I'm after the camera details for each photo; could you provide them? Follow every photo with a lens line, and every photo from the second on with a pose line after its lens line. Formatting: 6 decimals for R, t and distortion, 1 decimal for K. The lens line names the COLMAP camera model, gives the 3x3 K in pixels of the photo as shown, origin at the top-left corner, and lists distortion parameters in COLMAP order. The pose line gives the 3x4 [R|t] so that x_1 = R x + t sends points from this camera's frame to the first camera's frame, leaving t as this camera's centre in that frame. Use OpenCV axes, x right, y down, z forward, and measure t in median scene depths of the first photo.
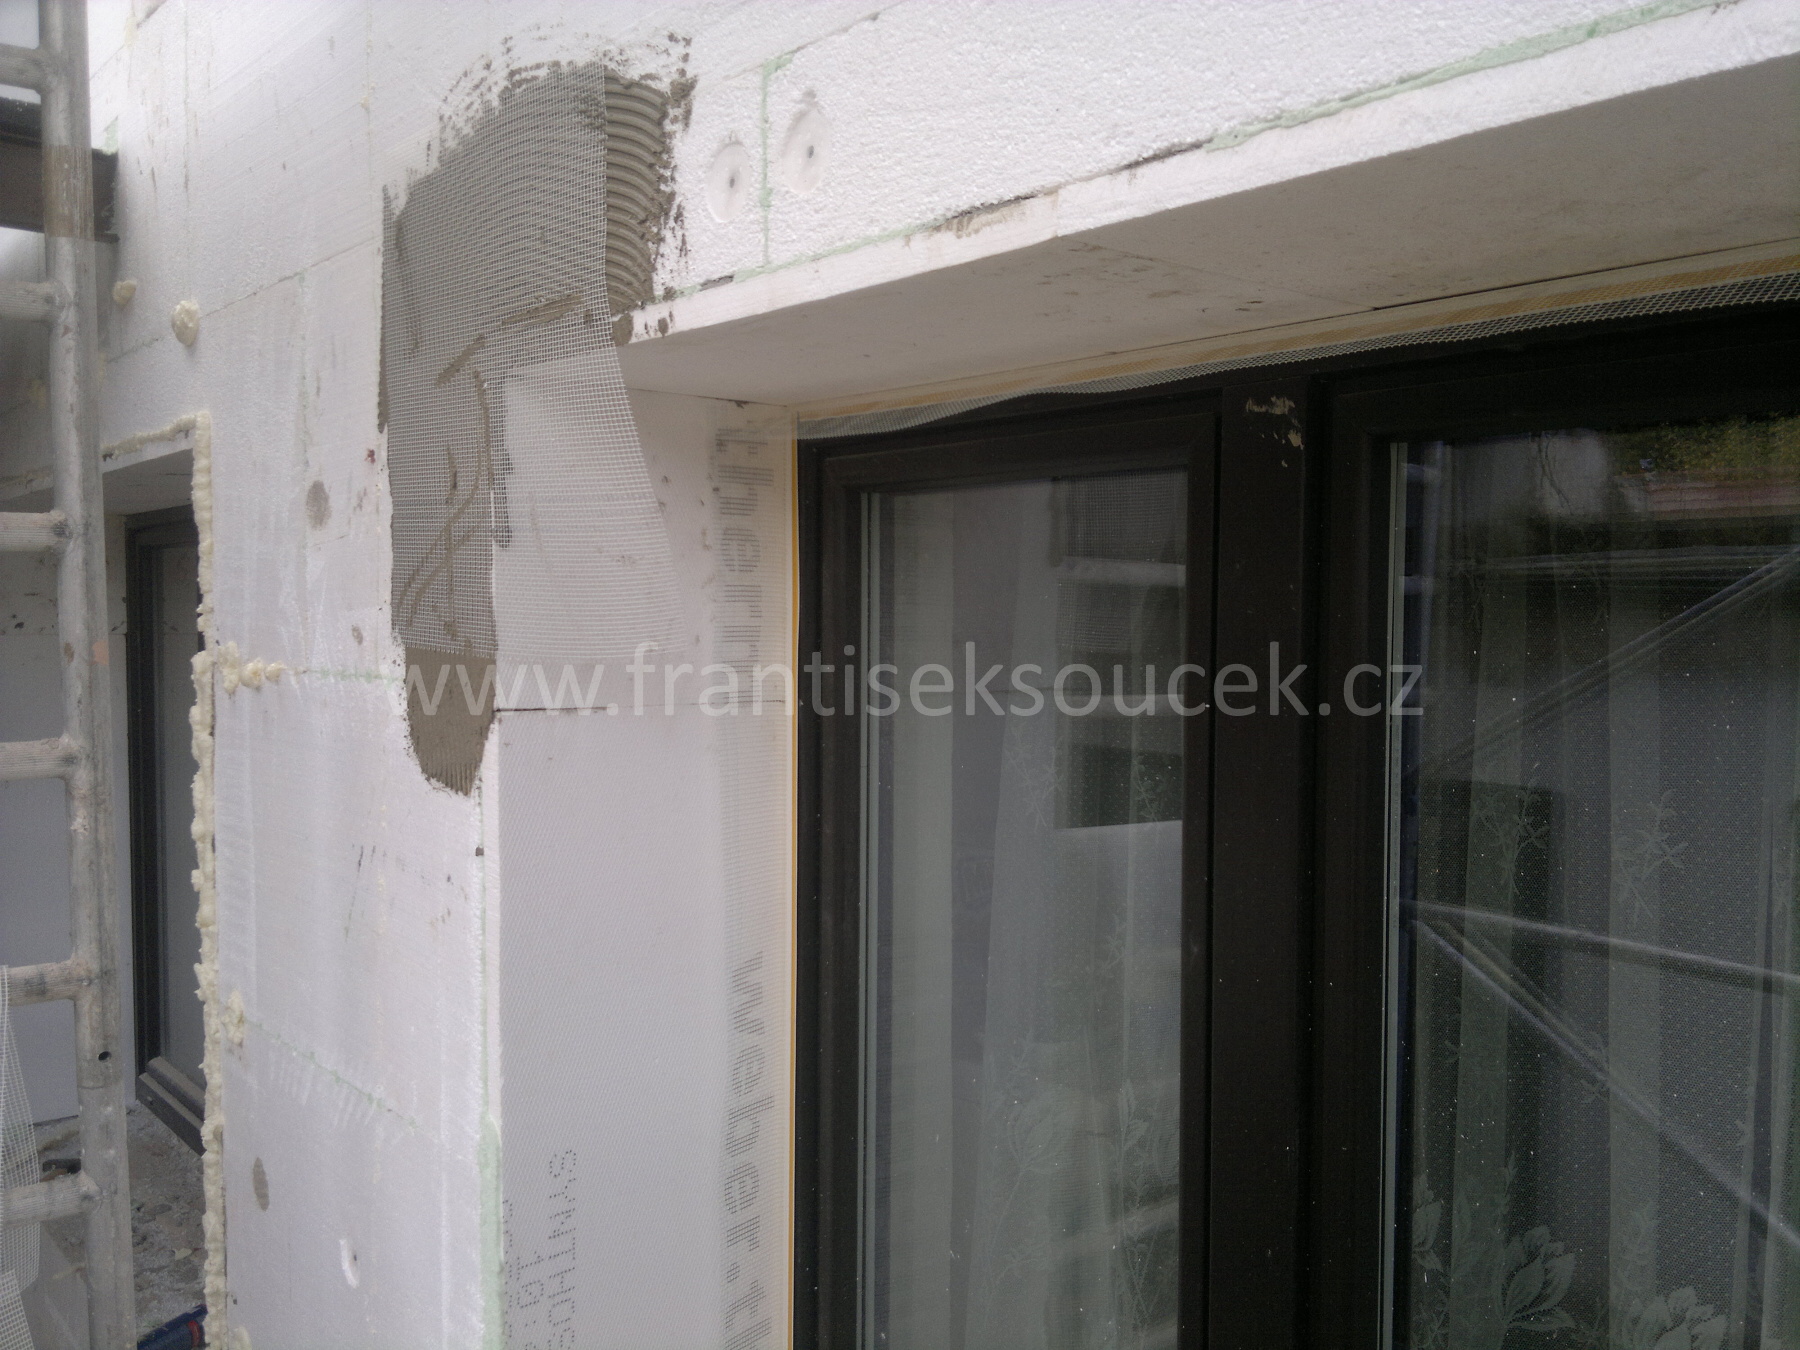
lens RADIAL K [[1533.1, 0, 928.5], [0, 1533.1, 701.9], [0, 0, 1]] dist [0.073828, -0.134620]
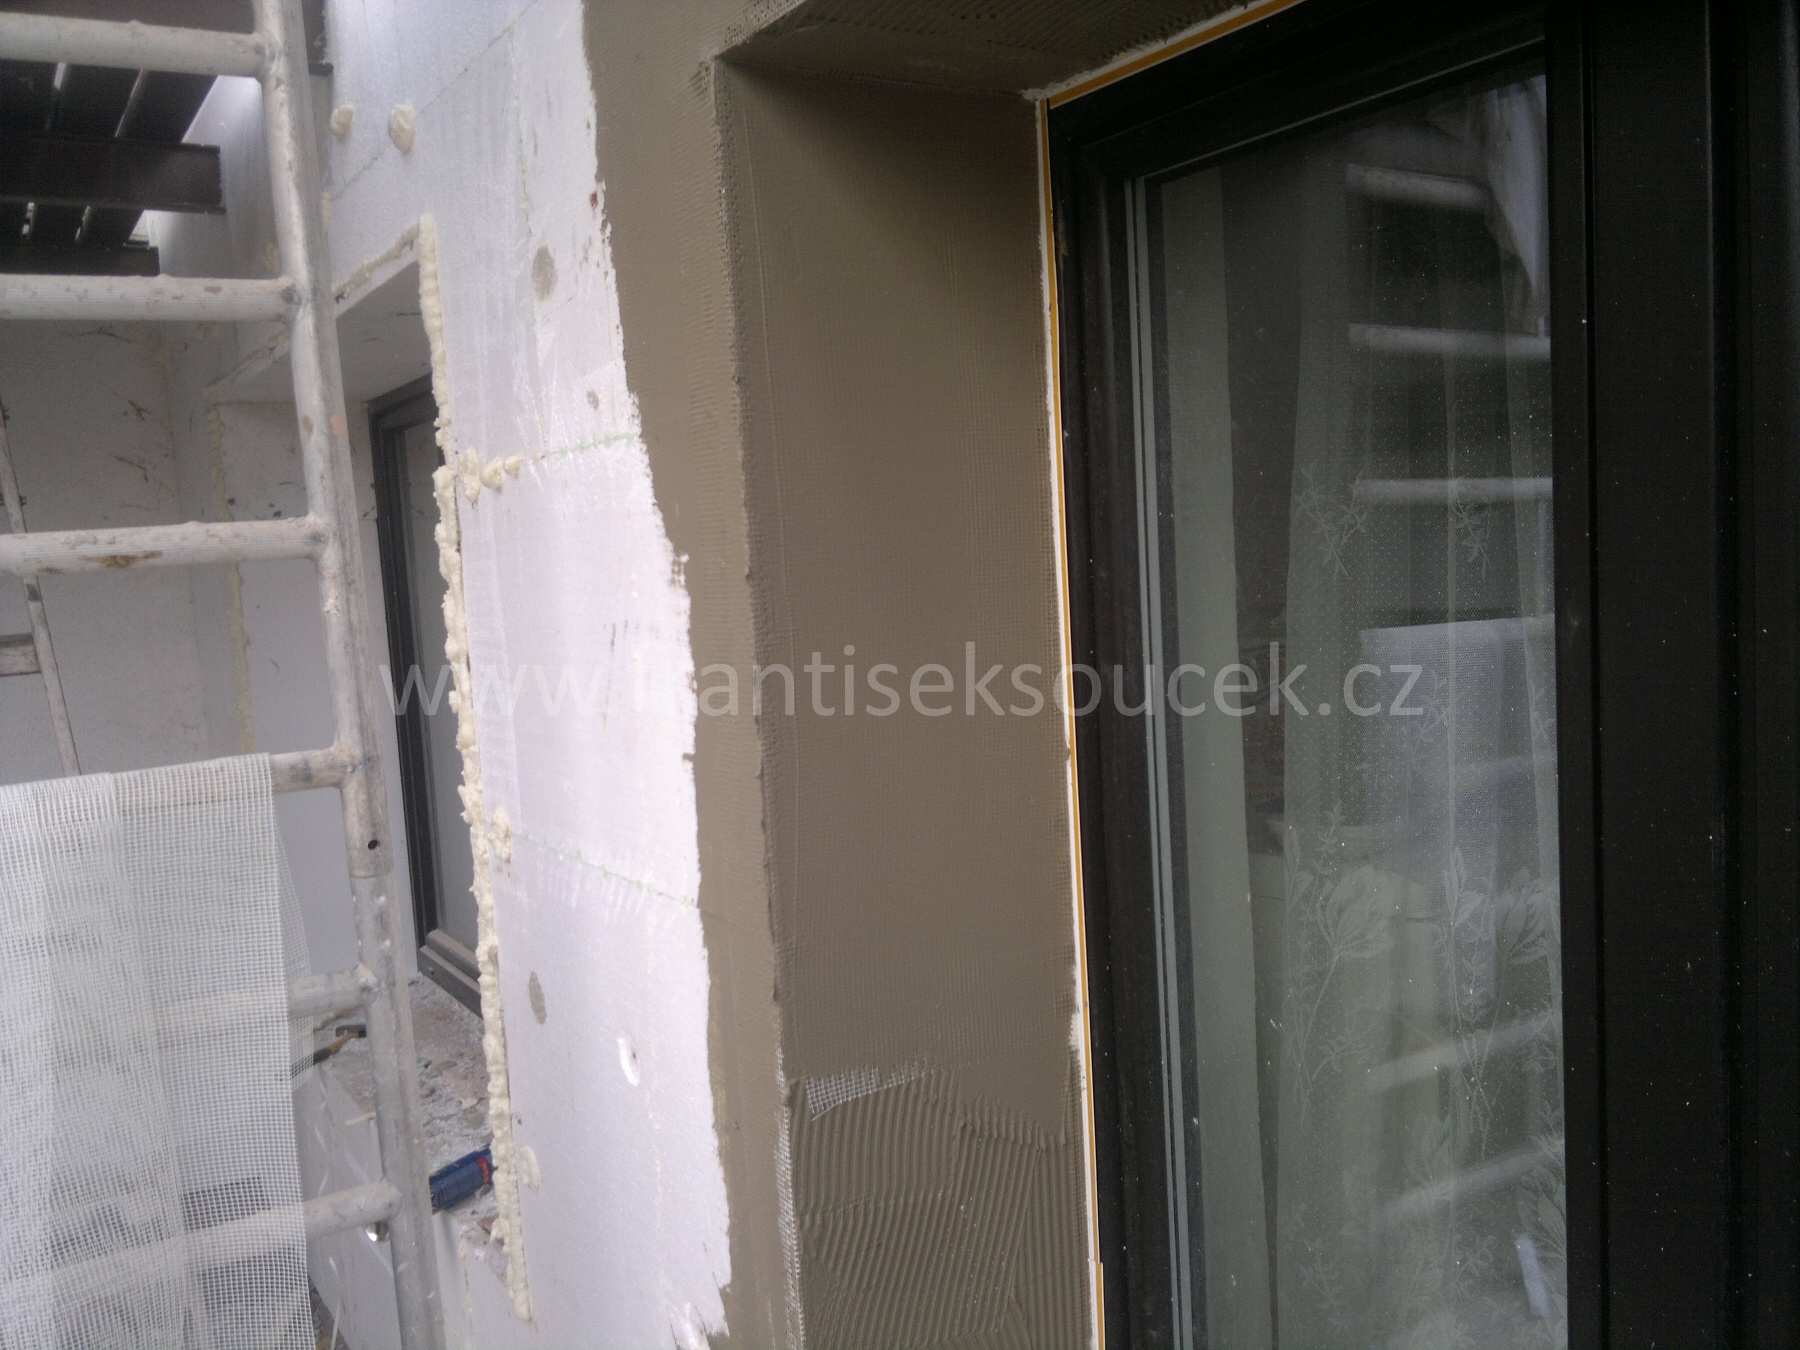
lens RADIAL K [[1533.1, 0, 925.4], [0, 1533.1, 700.1], [0, 0, 1]] dist [0.073828, -0.134620]
pose [[0.988075, -0.048583, -0.146105, -0.041372], [0.055962, 0.997334, 0.046826, 0.110447], [0.143441, -0.054443, 0.988160, 0.091006]]
